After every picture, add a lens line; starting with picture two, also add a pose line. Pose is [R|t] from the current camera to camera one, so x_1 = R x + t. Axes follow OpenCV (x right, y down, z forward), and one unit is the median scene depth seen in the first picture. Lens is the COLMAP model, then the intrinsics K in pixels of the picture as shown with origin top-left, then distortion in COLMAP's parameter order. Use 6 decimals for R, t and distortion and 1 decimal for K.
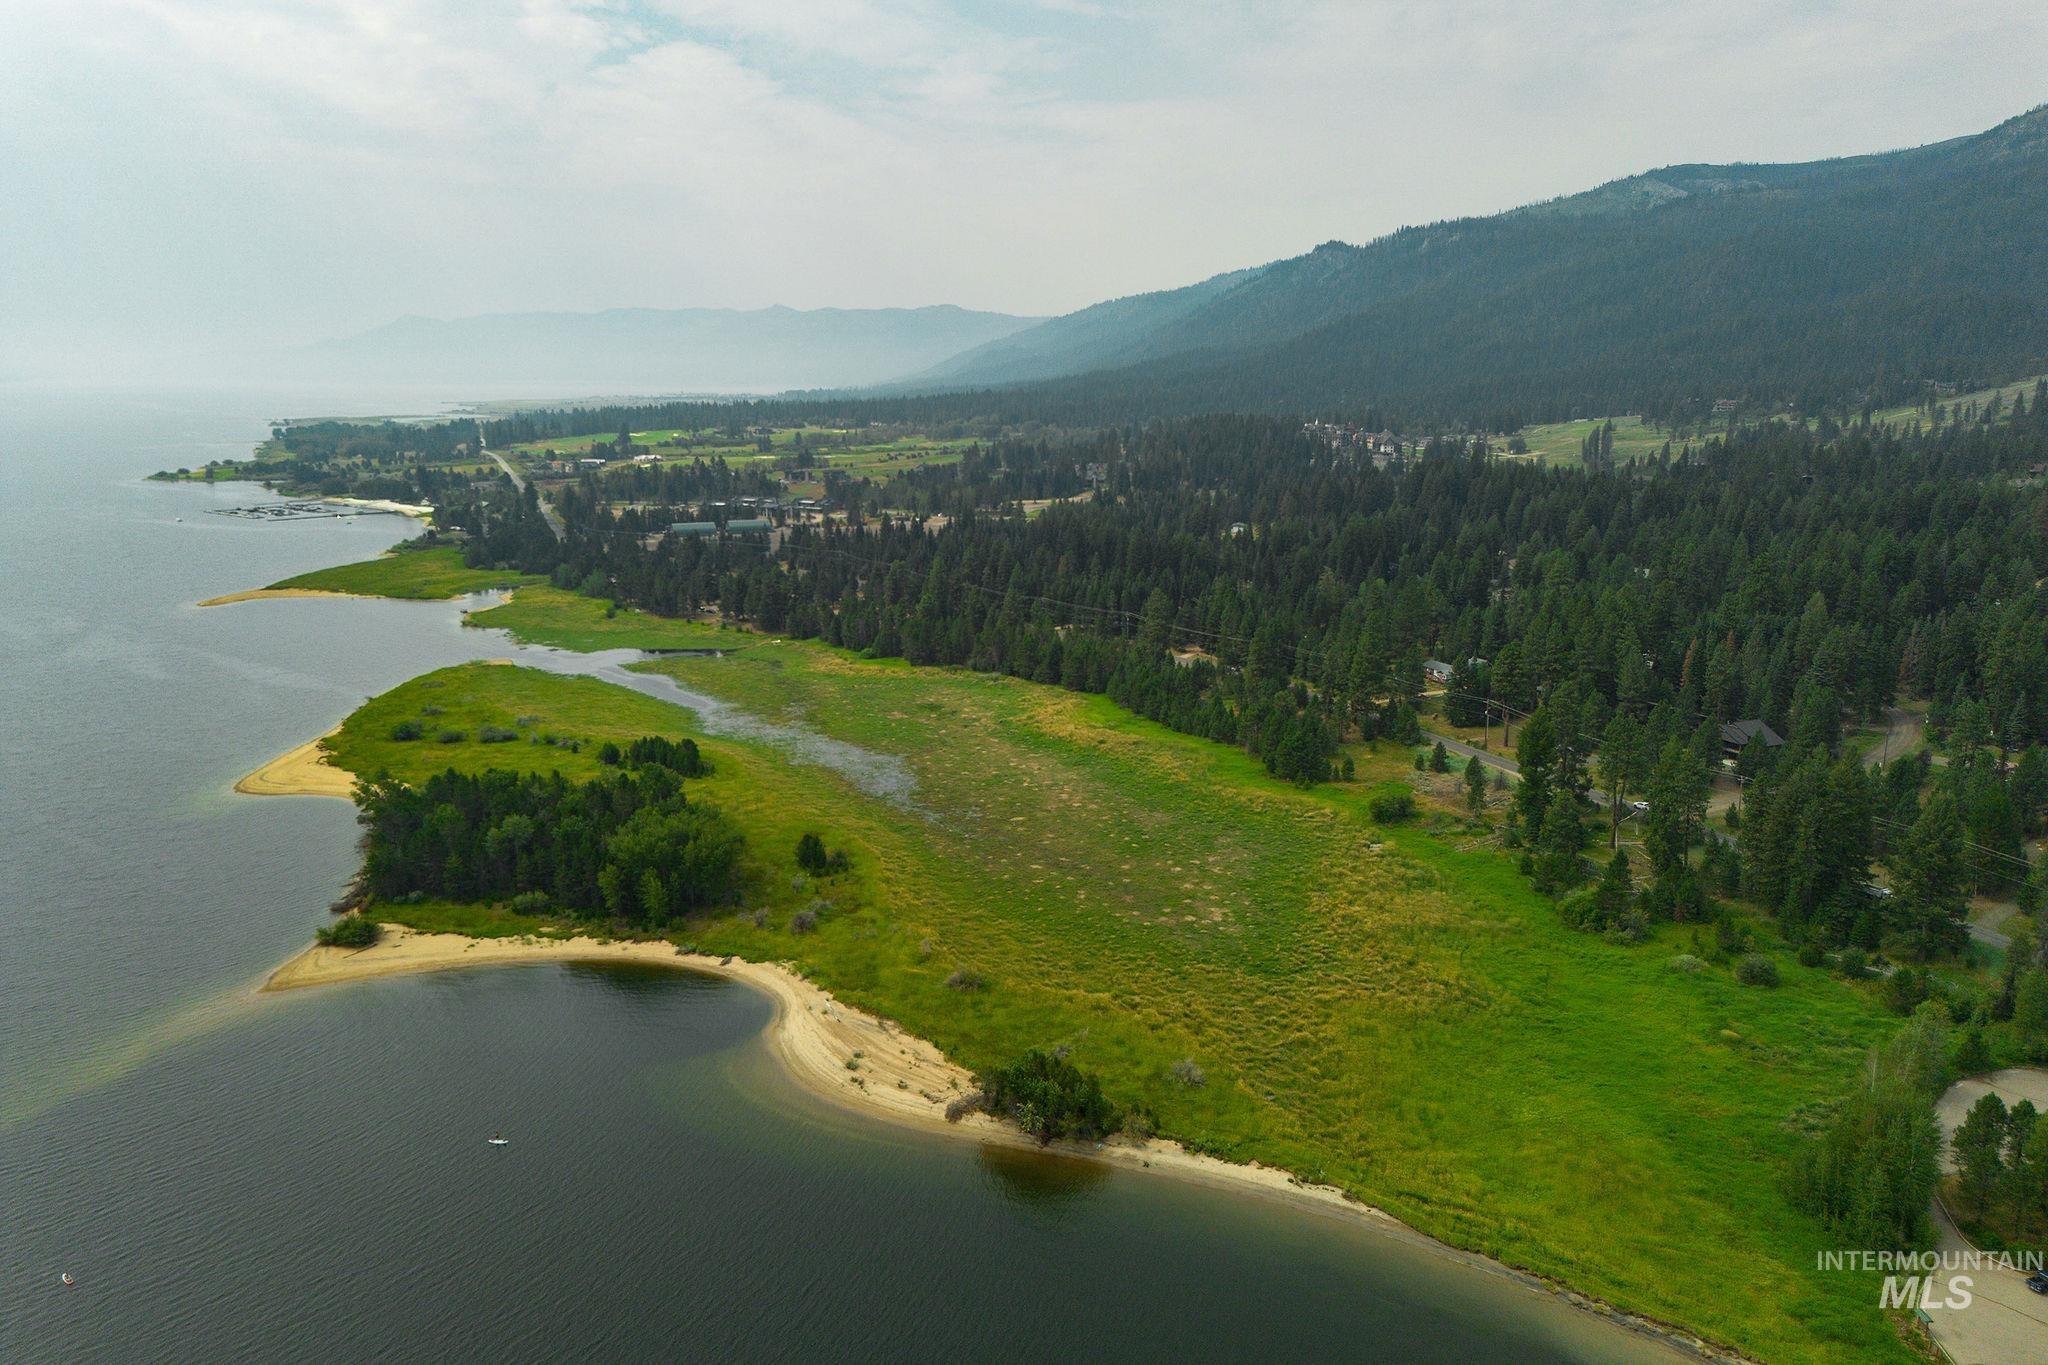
lens RADIAL K [[1444.5, 0, 1038.9], [0, 1444.5, 695.4], [0, 0, 1]] dist [0.060280, -0.053277]
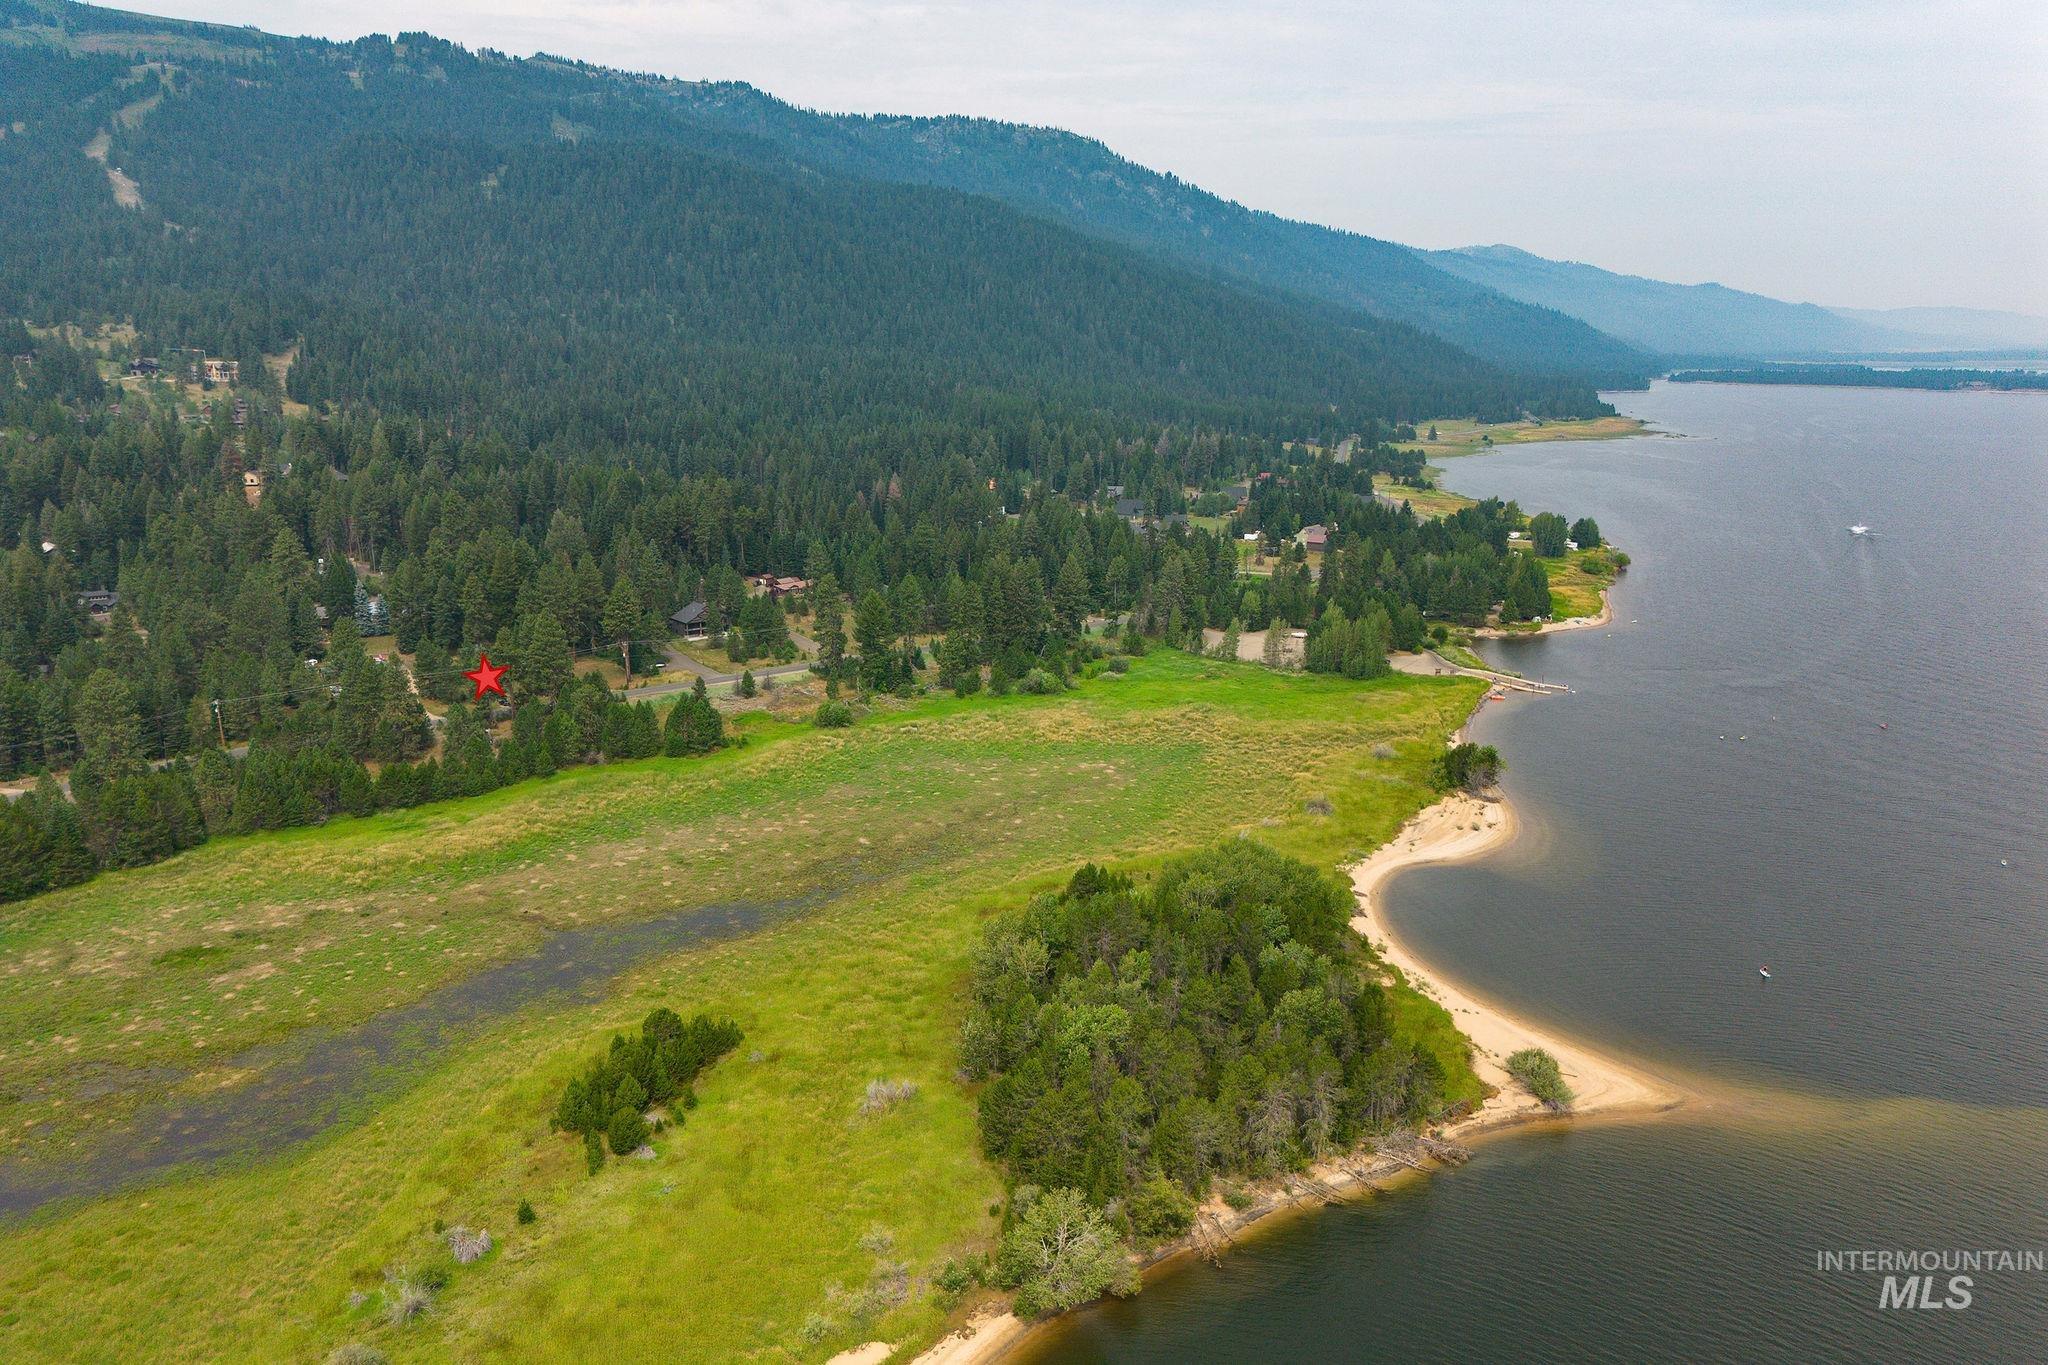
lens RADIAL K [[1444.5, 0, 1027.4], [0, 1444.5, 688.7], [0, 0, 1]] dist [0.060280, -0.053277]
pose [[-0.249058, -0.232539, 0.940158, -0.698610], [0.206874, 0.935569, 0.286207, -0.191040], [-0.946136, 0.265777, -0.184904, 0.877975]]
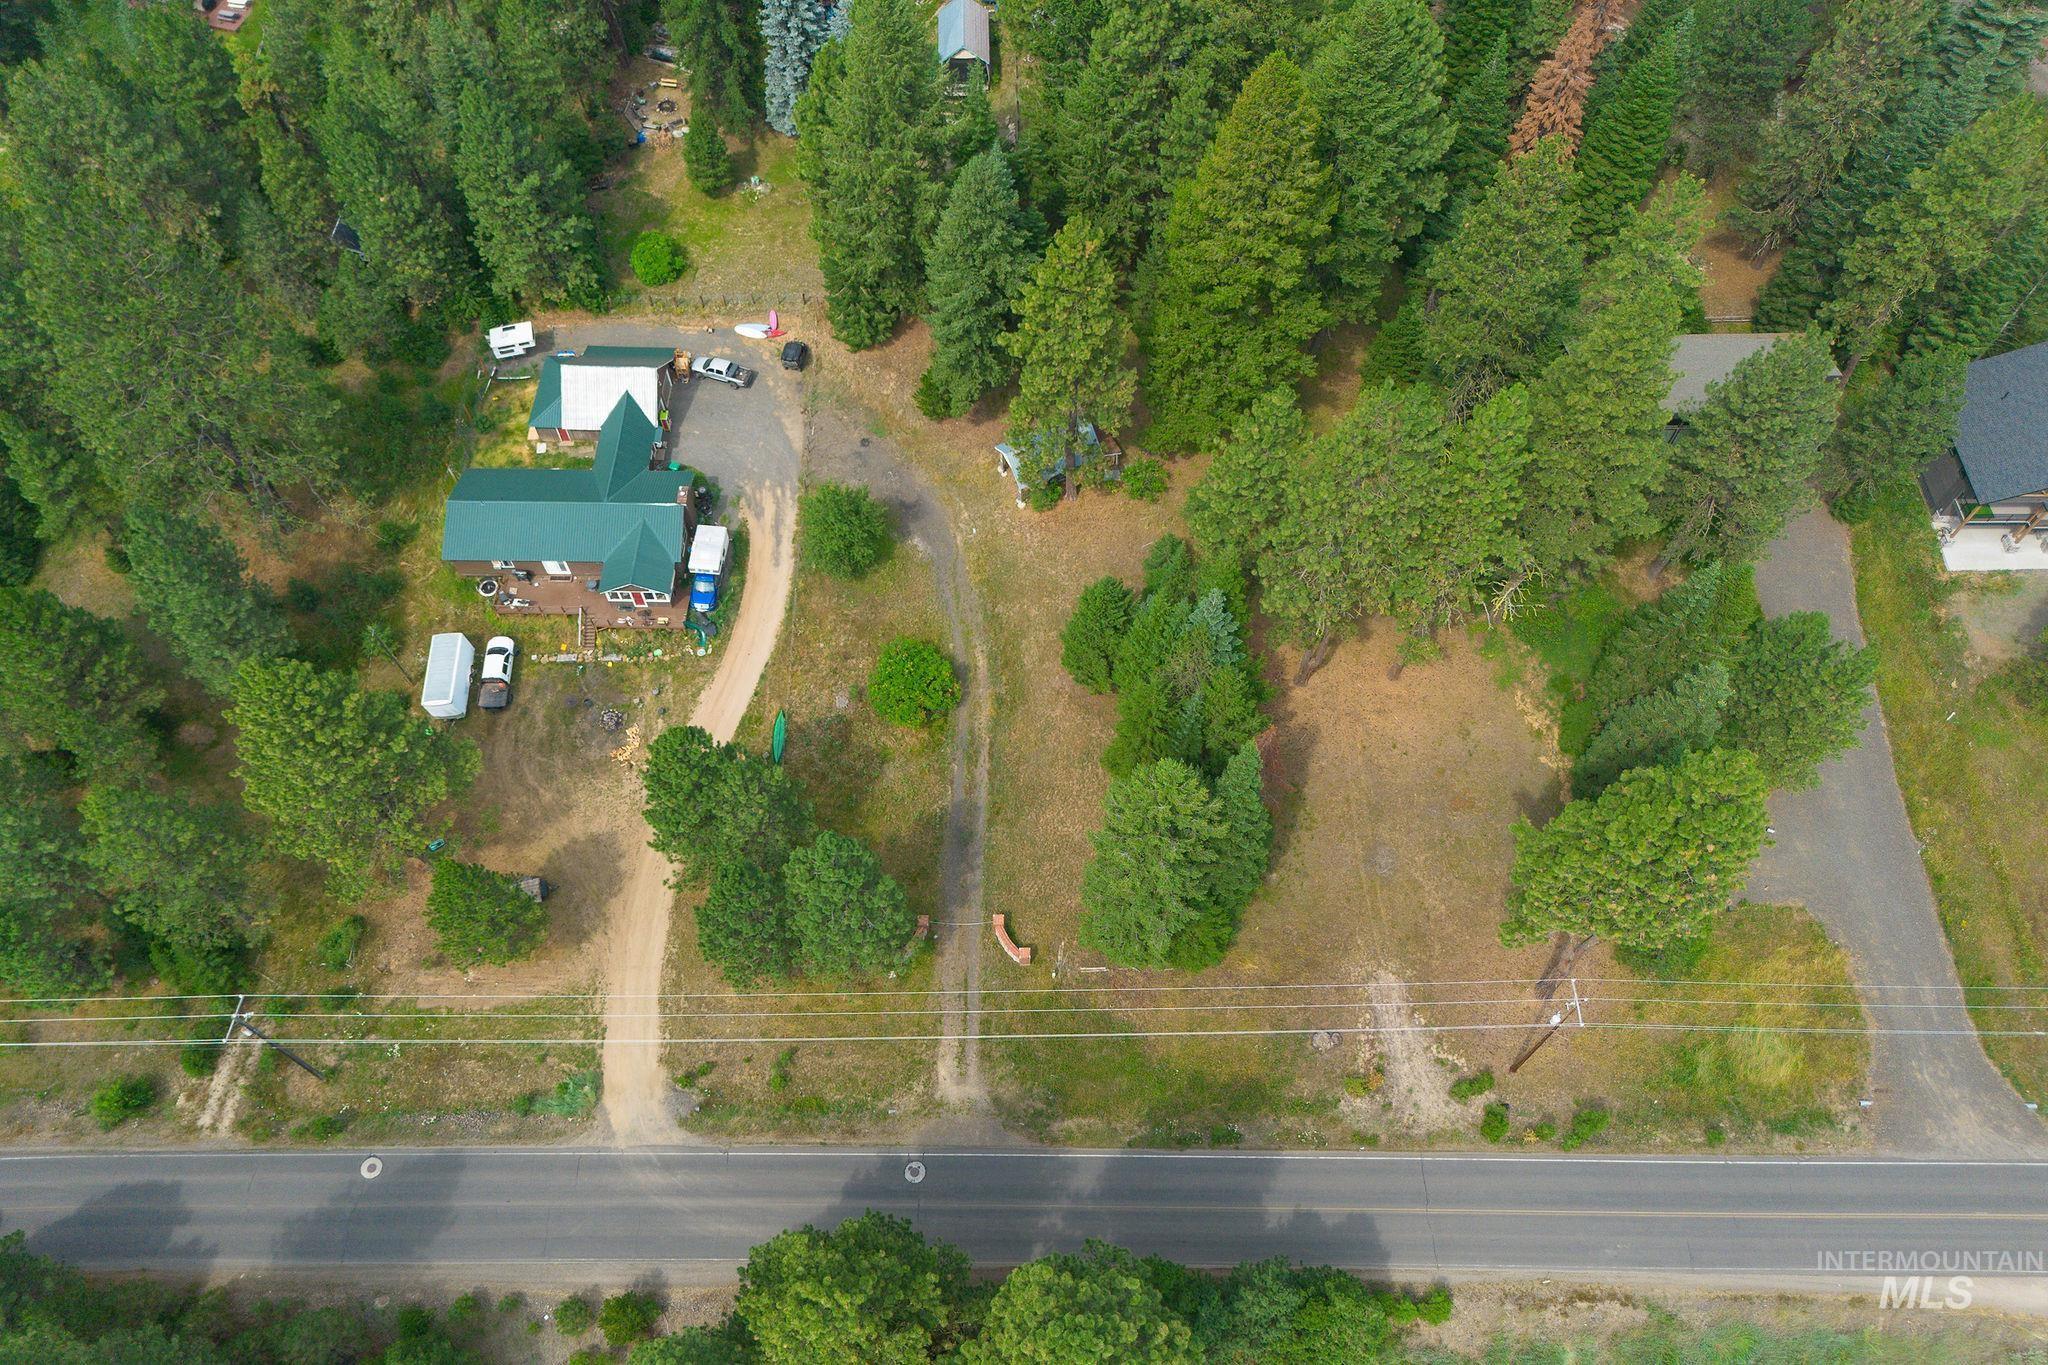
lens RADIAL K [[1444.5, 0, 1023.7], [0, 1444.5, 691.8], [0, 0, 1]] dist [0.060280, -0.053277]
pose [[0.404518, -0.787238, 0.465426, 0.207361], [0.201403, 0.573115, 0.794340, -0.182278], [-0.892077, -0.227587, 0.390388, 0.945112]]
